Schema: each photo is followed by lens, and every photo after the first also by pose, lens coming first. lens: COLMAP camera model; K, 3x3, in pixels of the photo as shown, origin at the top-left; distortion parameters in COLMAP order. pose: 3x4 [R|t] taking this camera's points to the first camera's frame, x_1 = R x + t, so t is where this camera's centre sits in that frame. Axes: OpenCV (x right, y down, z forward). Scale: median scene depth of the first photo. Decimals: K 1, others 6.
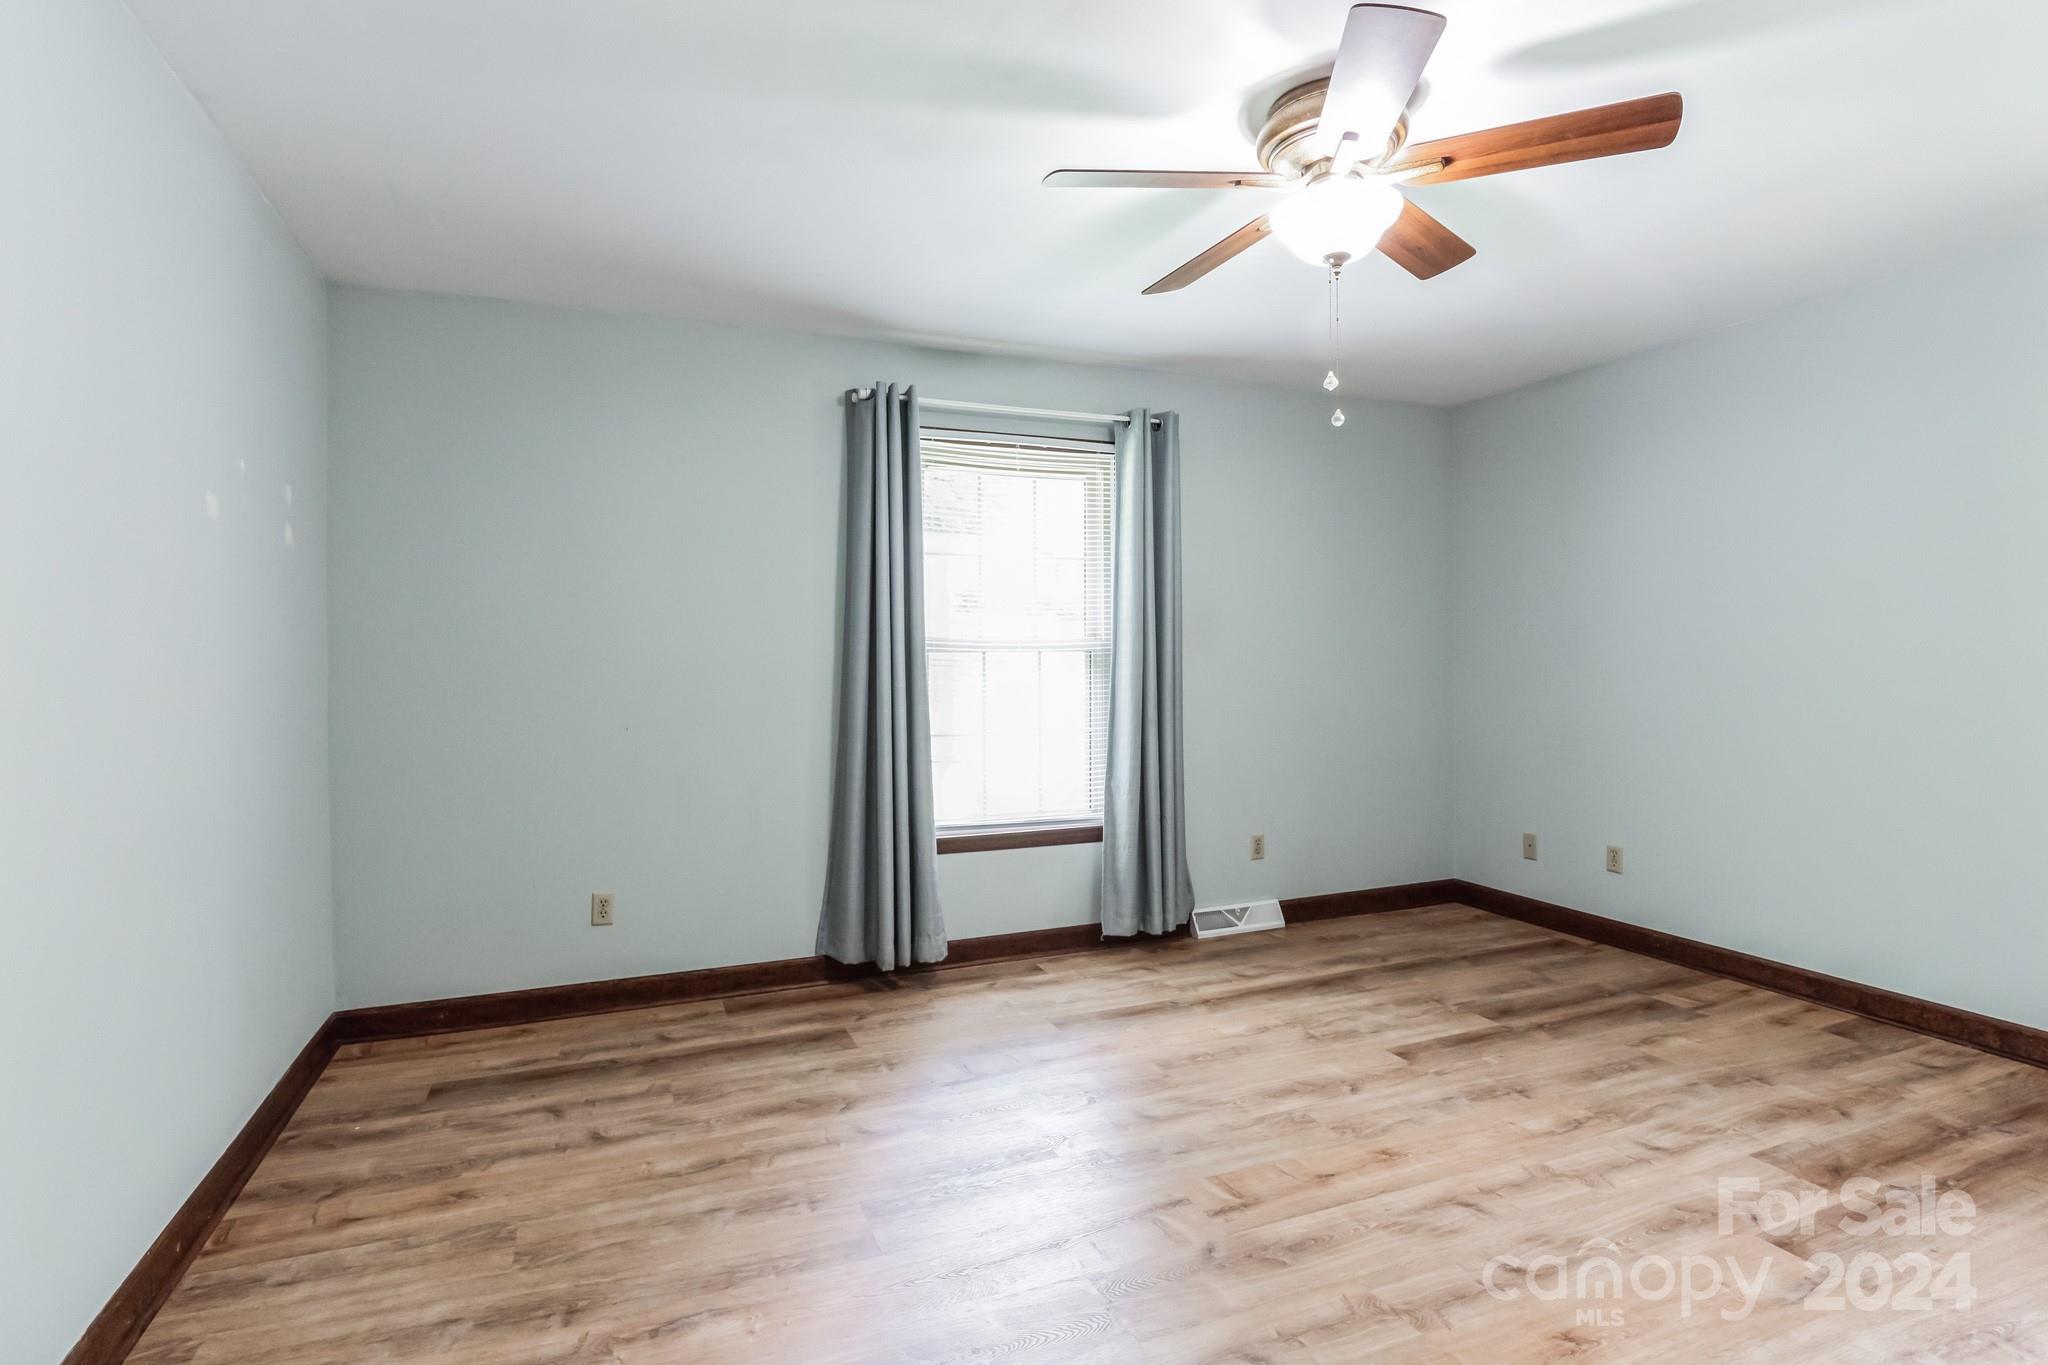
lens RADIAL K [[1013.1, 0, 1006.3], [0, 1013.1, 682.3], [0, 0, 1]] dist [-0.003978, -0.003526]
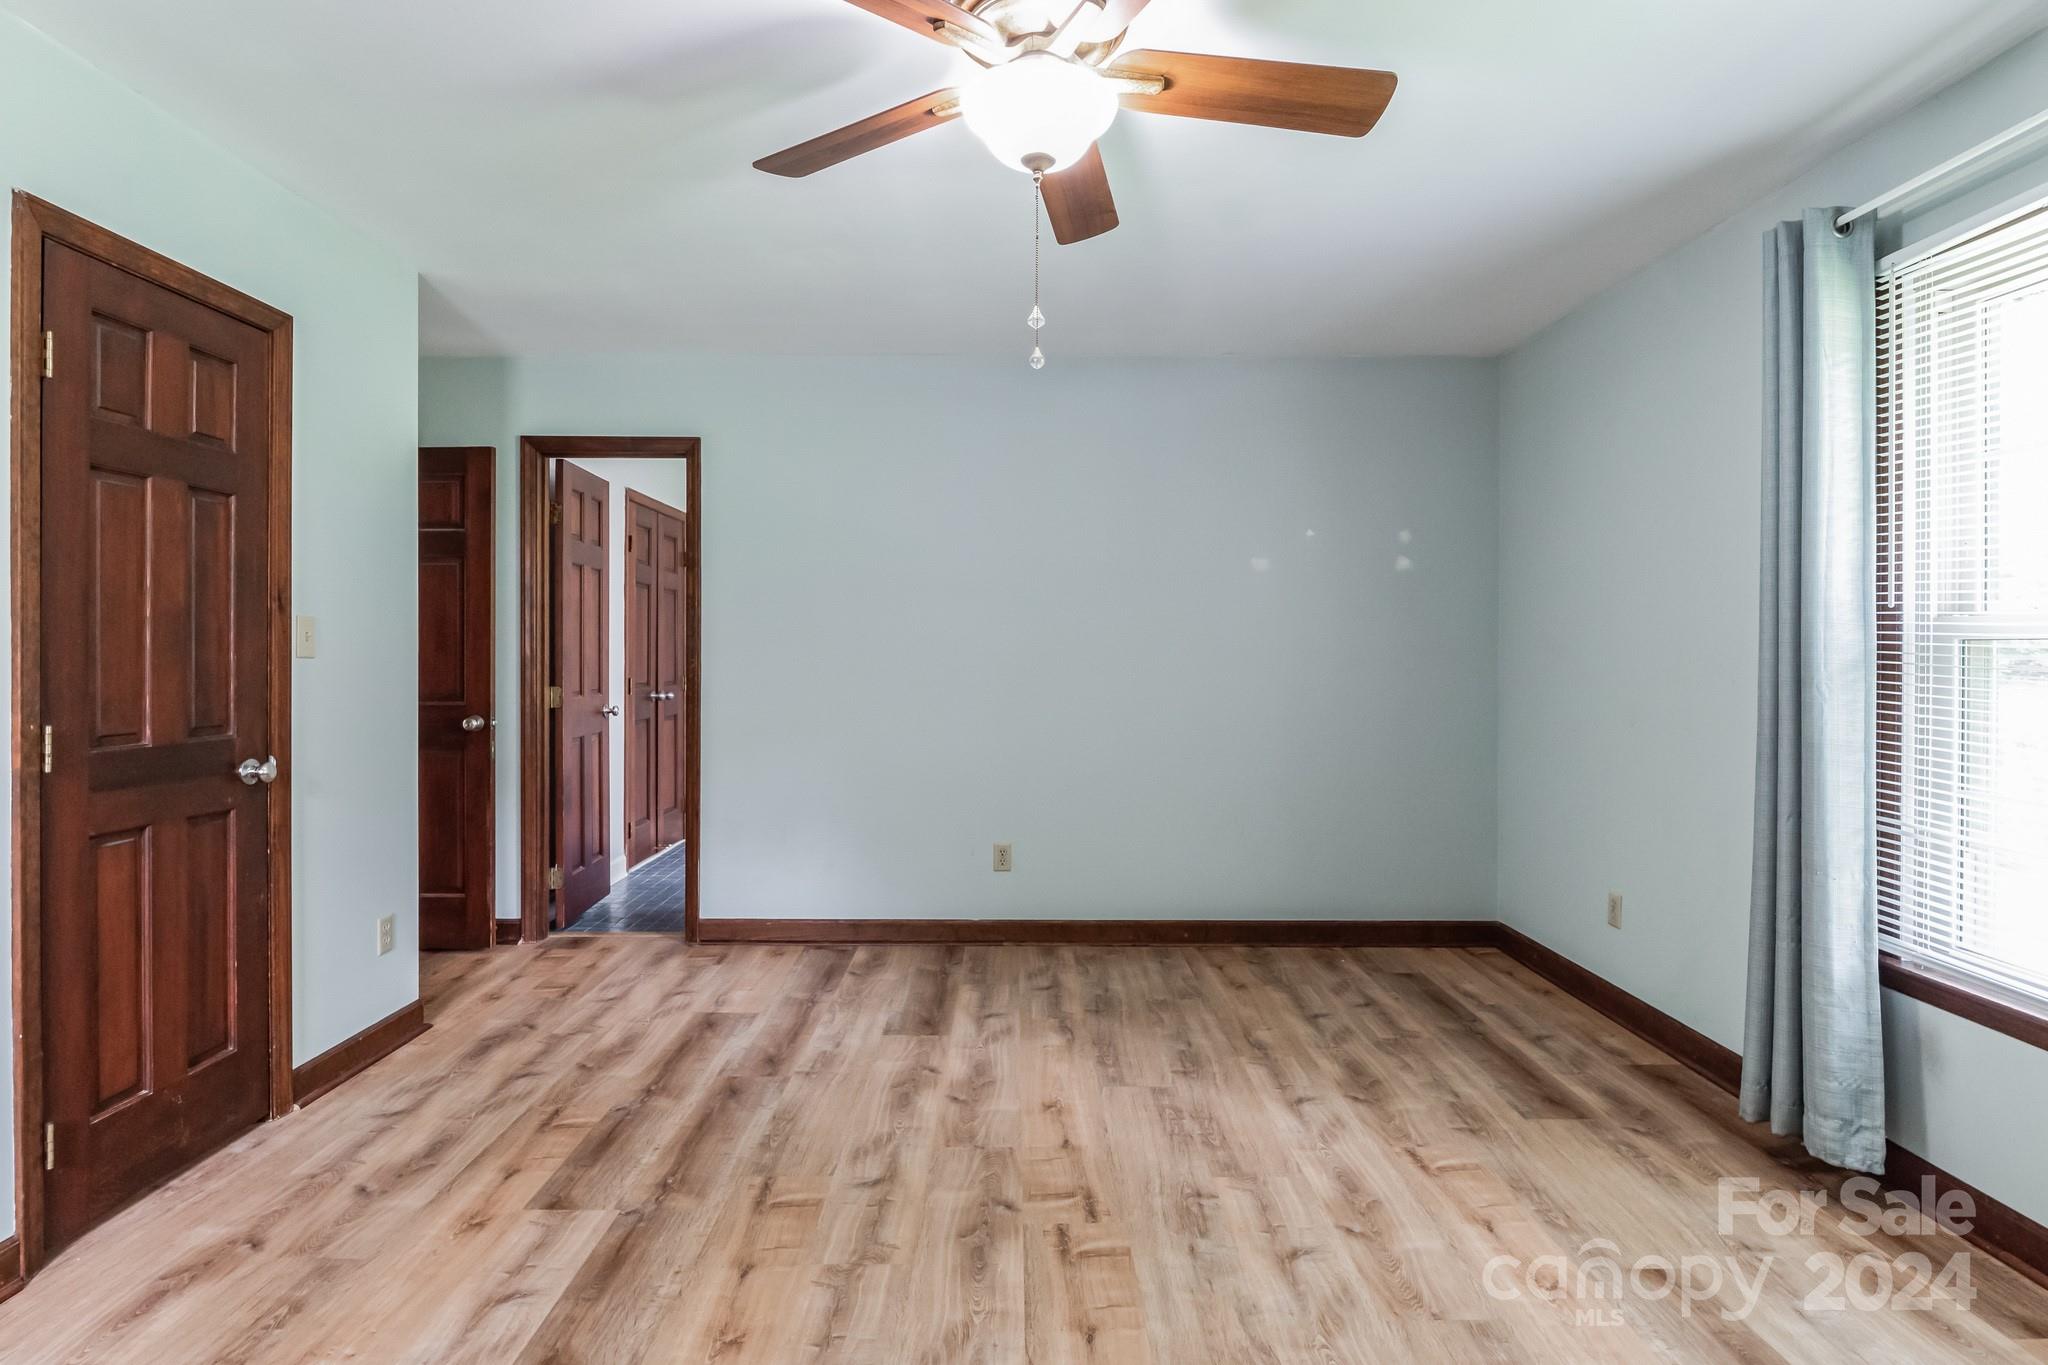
lens RADIAL K [[1013.1, 0, 1015.1], [0, 1013.1, 663.1], [0, 0, 1]] dist [-0.003978, -0.003526]
pose [[-0.377029, 0.015187, -0.926077, 0.917907], [-0.020994, 0.999469, 0.024938, -0.028736], [0.925963, 0.028845, -0.376510, 1.085768]]
